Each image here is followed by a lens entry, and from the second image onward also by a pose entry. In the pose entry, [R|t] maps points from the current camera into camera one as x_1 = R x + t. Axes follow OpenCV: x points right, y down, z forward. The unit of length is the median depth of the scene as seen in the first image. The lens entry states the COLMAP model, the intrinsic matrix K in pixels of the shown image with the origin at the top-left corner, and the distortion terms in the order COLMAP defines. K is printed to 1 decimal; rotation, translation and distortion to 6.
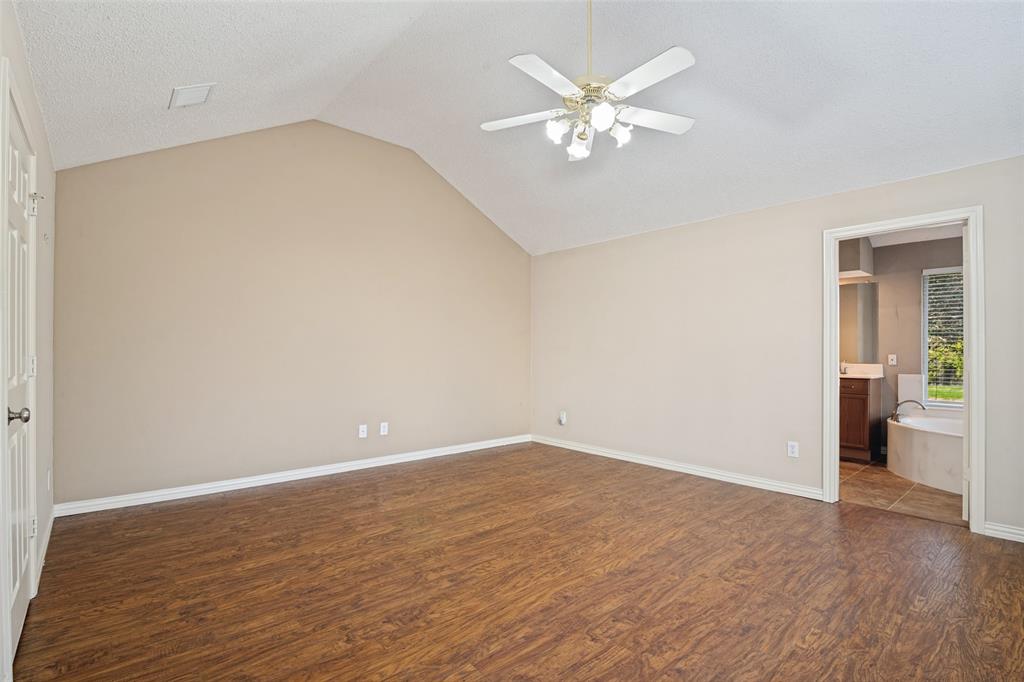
lens RADIAL K [[475.3, 0, 504.2], [0, 475.3, 344.7], [0, 0, 1]] dist [-0.021266, 0.000629]
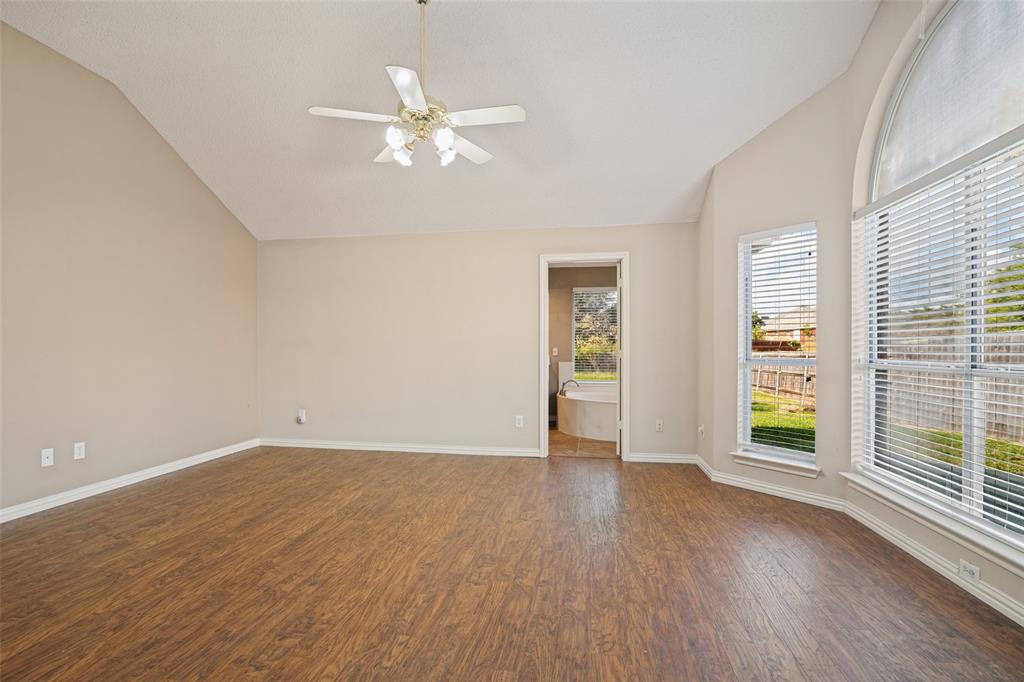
lens RADIAL K [[486.2, 0, 499.7], [0, 486.2, 340.0], [0, 0, 1]] dist [-0.018369, 0.000343]
pose [[0.775381, 0.005352, 0.631471, -0.328878], [-0.004895, 0.999985, -0.002465, 0.004223], [-0.631475, -0.001180, 0.775396, 0.004166]]
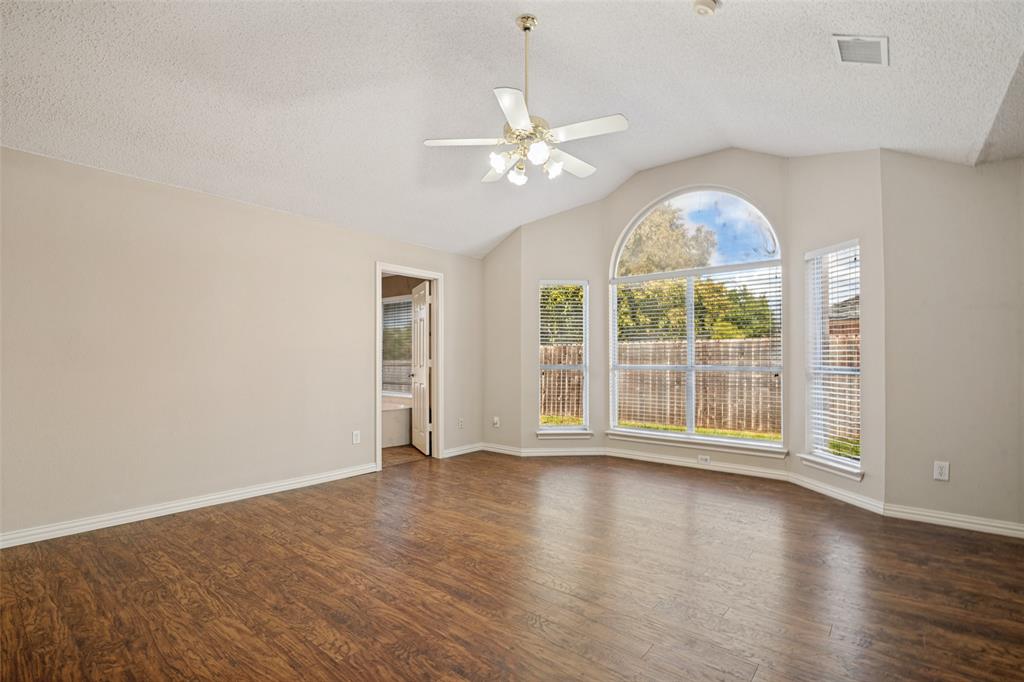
lens RADIAL K [[475.3, 0, 504.2], [0, 475.3, 344.7], [0, 0, 1]] dist [-0.021266, 0.000629]
pose [[-0.150537, 0.026858, 0.988240, -0.754894], [-0.010700, 0.999528, -0.028795, 0.026834], [-0.988546, -0.014908, -0.150178, 0.997279]]
